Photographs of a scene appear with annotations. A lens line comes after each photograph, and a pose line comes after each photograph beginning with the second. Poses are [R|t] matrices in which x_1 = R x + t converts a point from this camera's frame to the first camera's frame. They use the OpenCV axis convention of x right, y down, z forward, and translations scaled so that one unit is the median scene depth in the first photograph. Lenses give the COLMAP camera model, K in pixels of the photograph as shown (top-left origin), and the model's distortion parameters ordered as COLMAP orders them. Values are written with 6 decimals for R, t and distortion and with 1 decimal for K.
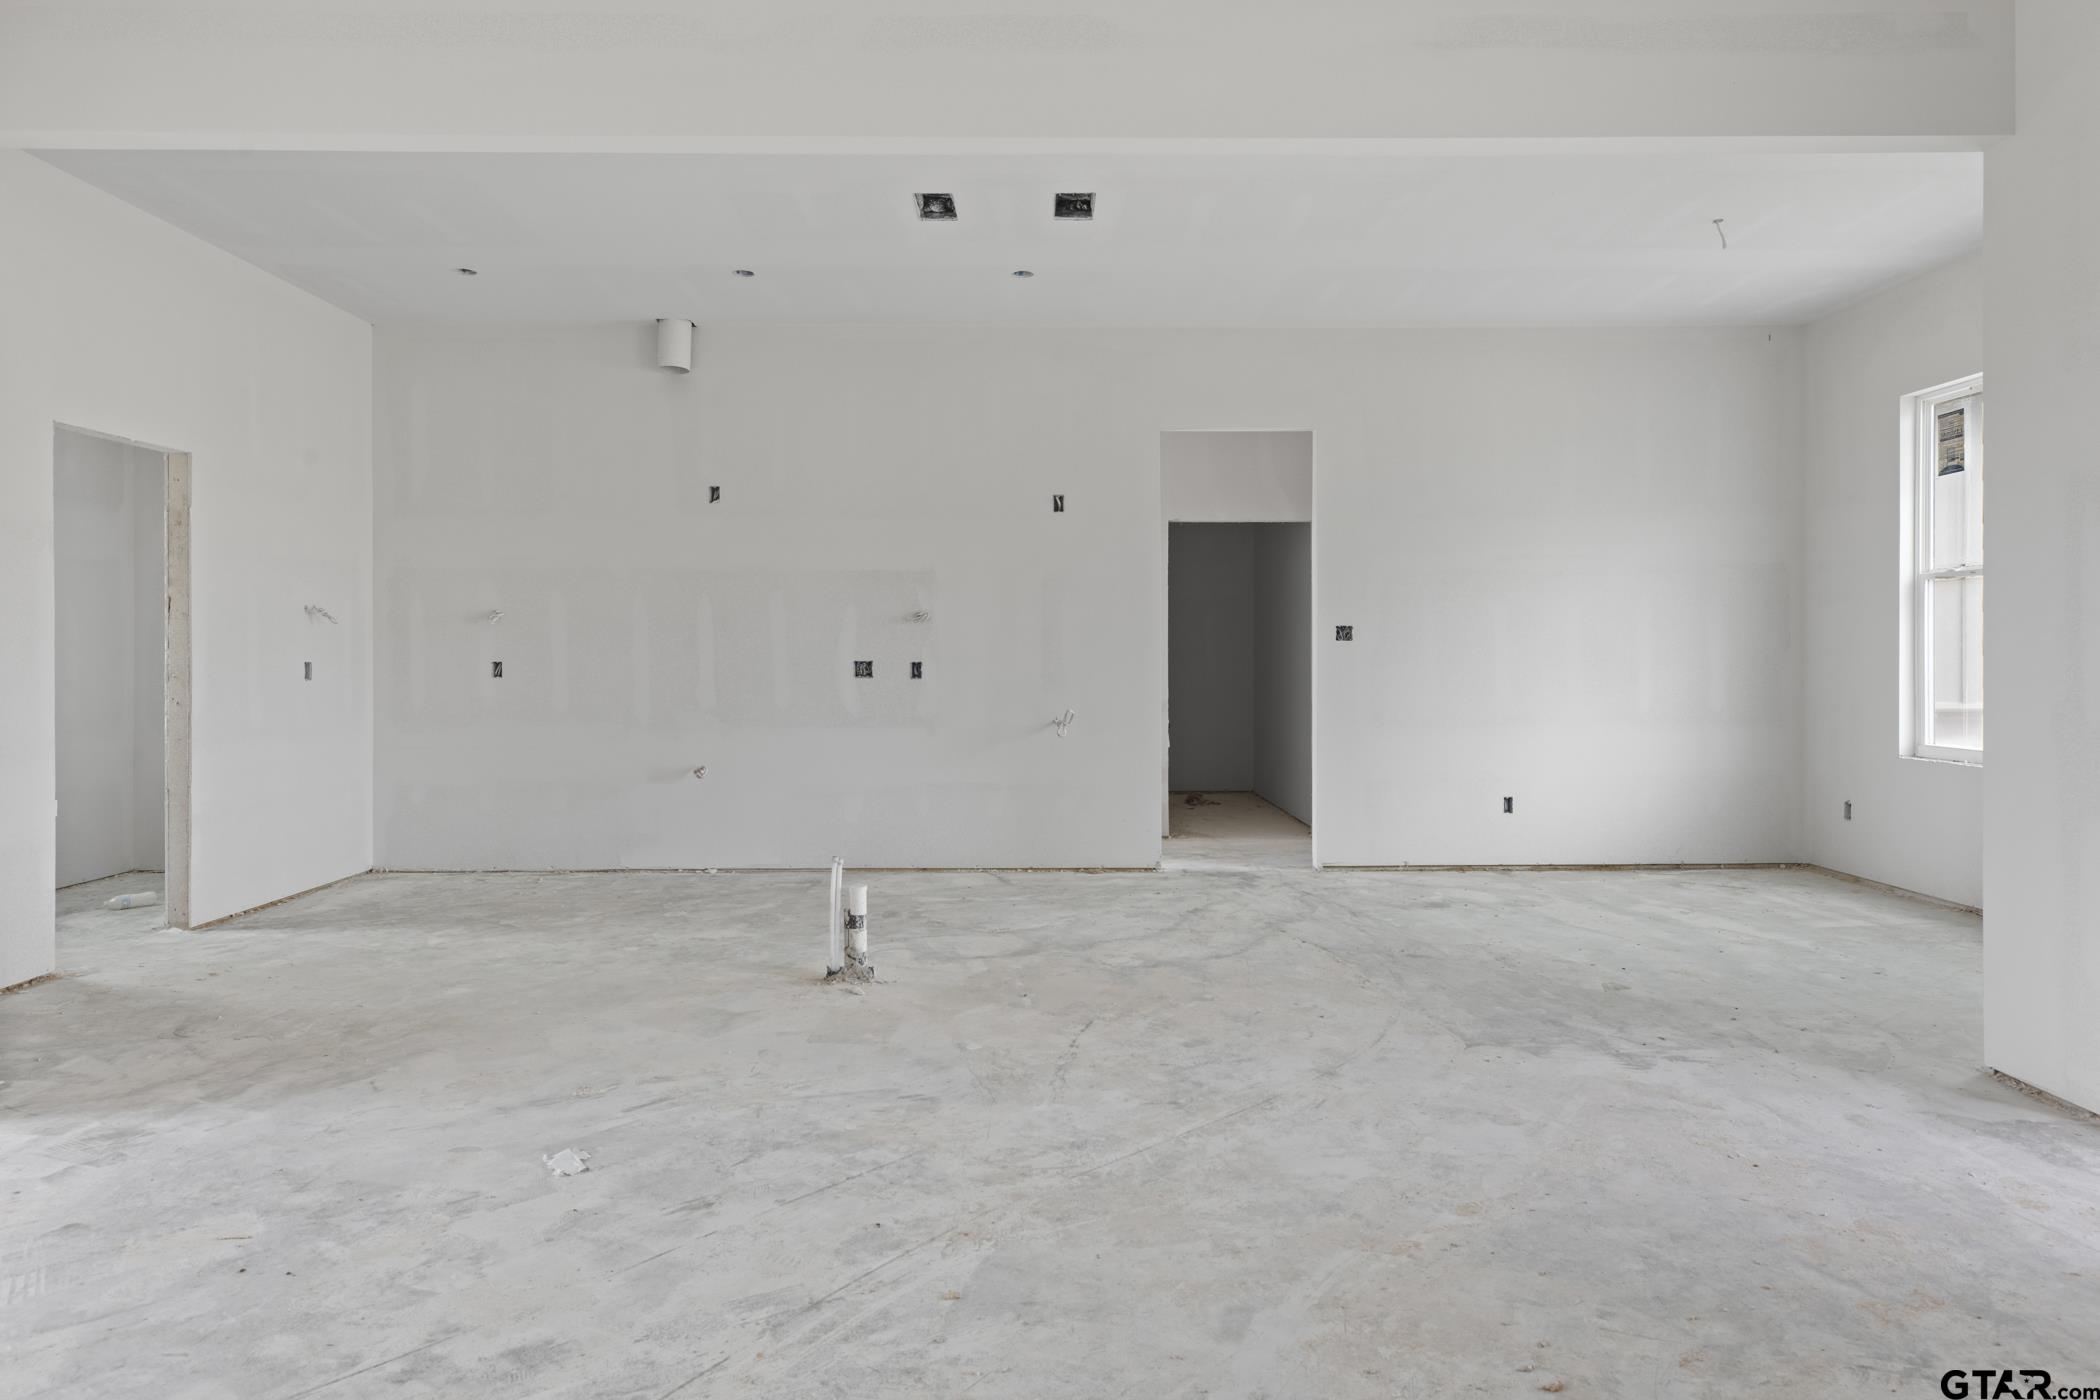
lens RADIAL K [[1273.7, 0, 1046.4], [0, 1273.7, 659.4], [0, 0, 1]] dist [0.004189, -0.000535]
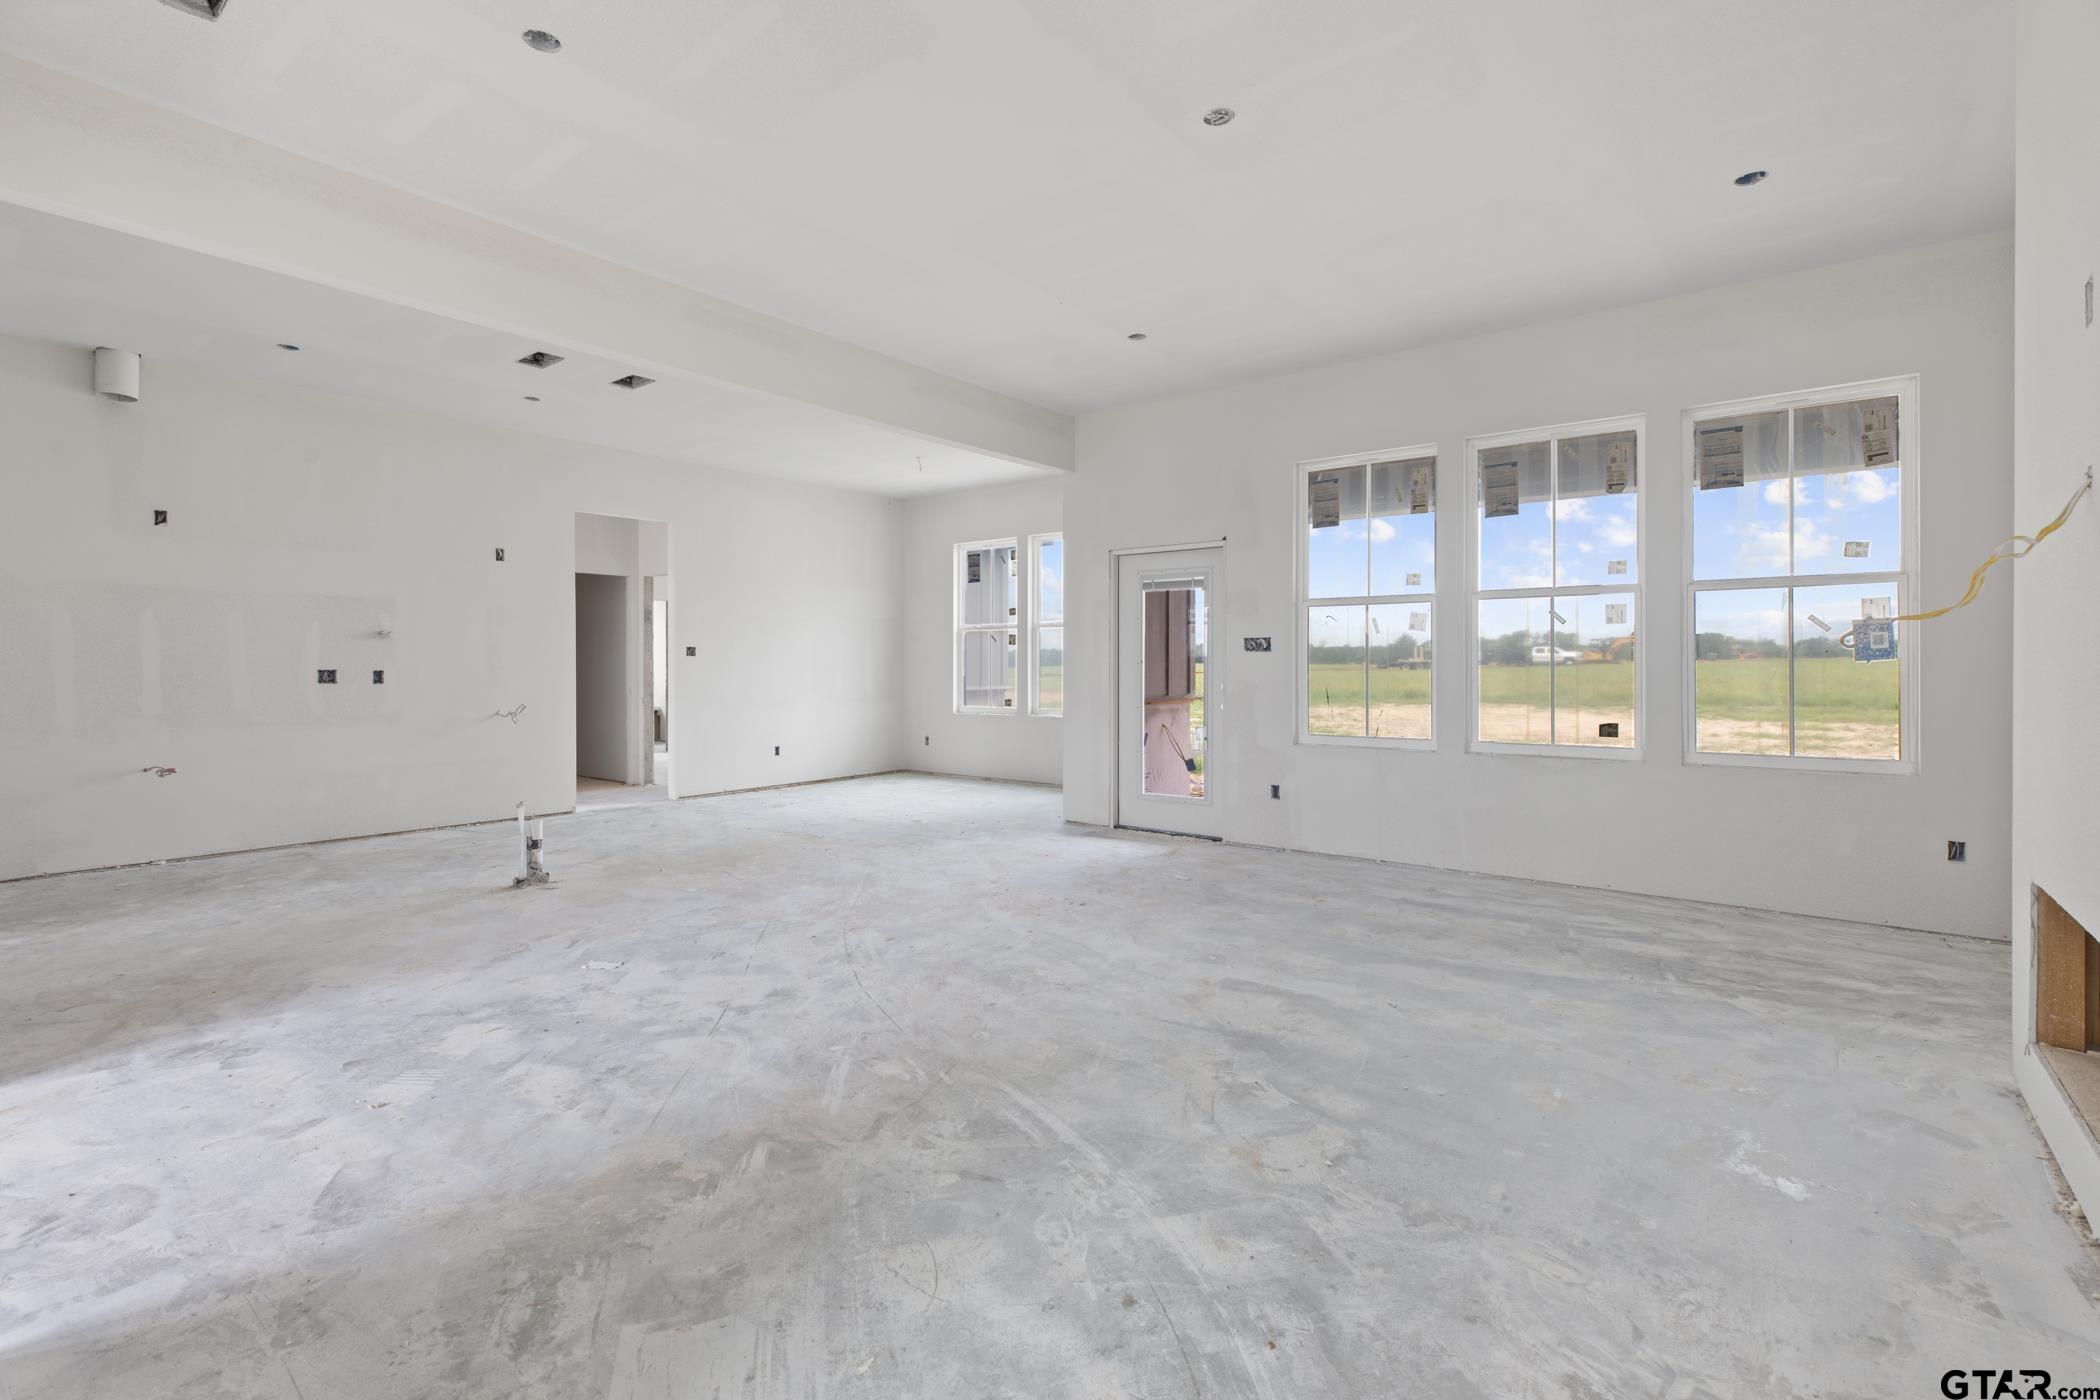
lens RADIAL K [[951.2, 0, 1052.4], [0, 951.2, 666.7], [0, 0, 1]] dist [0.003338, -0.000124]
pose [[0.621587, -0.001137, 0.783344, -0.645765], [0.003525, 0.999993, -0.001345, 0.002759], [-0.783337, 0.003597, 0.621587, -0.162051]]
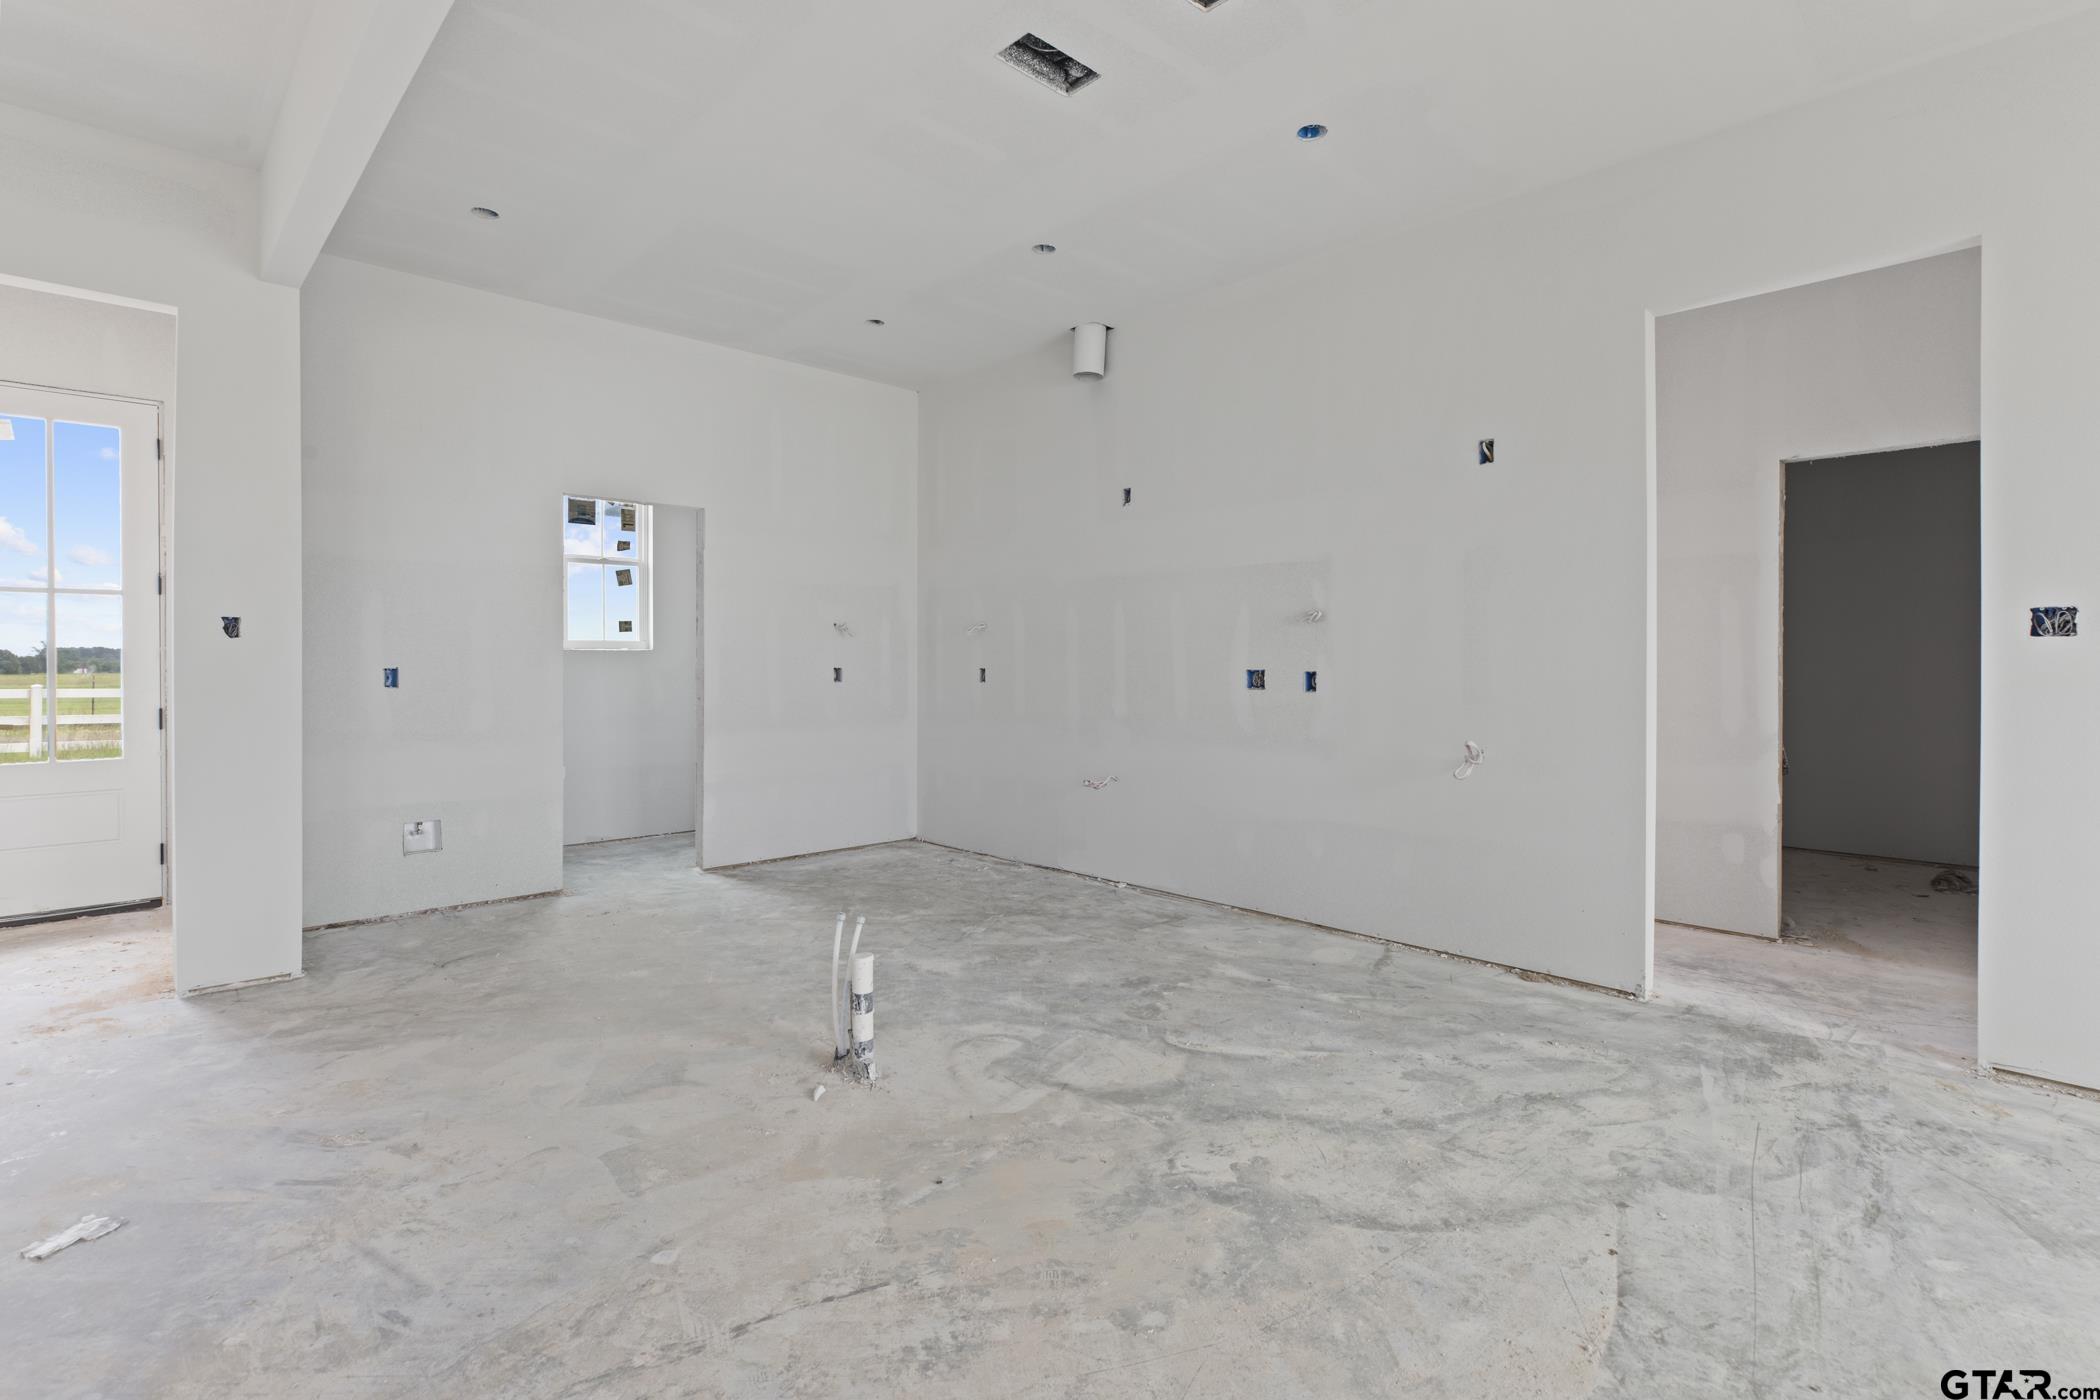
lens RADIAL K [[989.8, 0, 1043.0], [0, 989.8, 668.5], [0, 0, 1]] dist [-0.002218, 0.000209]
pose [[0.682129, 0.005727, -0.731209, 0.374697], [-0.004948, 0.999983, 0.003216, -0.001727], [0.731215, 0.001424, 0.682146, 0.665167]]
